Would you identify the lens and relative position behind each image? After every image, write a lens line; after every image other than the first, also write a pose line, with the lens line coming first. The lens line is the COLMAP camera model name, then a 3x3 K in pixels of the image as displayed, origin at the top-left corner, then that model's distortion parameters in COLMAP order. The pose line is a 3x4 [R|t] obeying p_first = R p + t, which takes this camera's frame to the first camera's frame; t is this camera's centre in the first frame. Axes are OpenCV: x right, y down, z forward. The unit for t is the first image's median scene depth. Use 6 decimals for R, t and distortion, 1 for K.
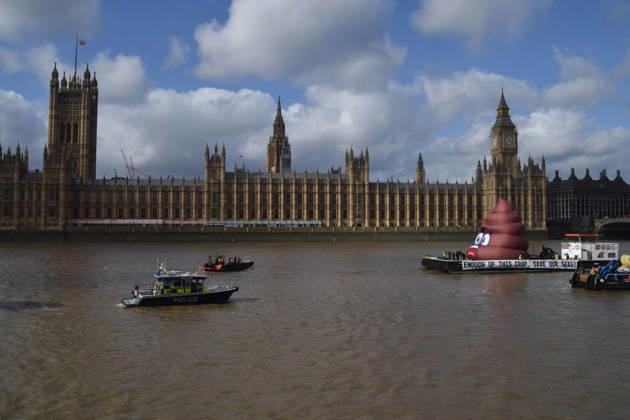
lens RADIAL K [[570.0, 0, 315.0], [0, 570.0, 210.0], [0, 0, 1]] dist [-0.158827, 0.140151]
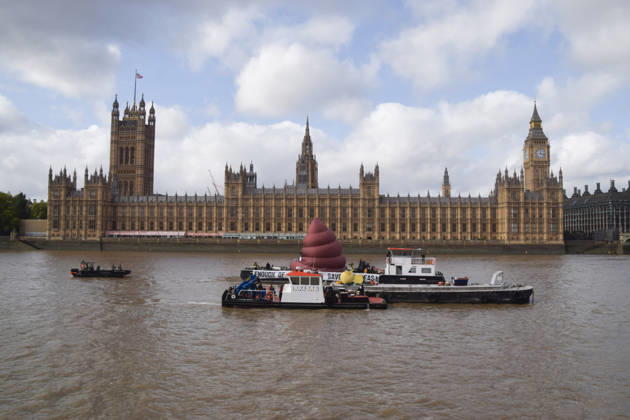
lens RADIAL K [[524.8, 0, 323.7], [0, 524.8, 223.0], [0, 0, 1]] dist [-0.155444, 0.141611]
pose [[0.980575, 0.000399, -0.196146, 0.183596], [-0.000776, 0.999998, -0.001846, 0.001426], [0.196145, 0.001962, 0.980573, 0.041660]]
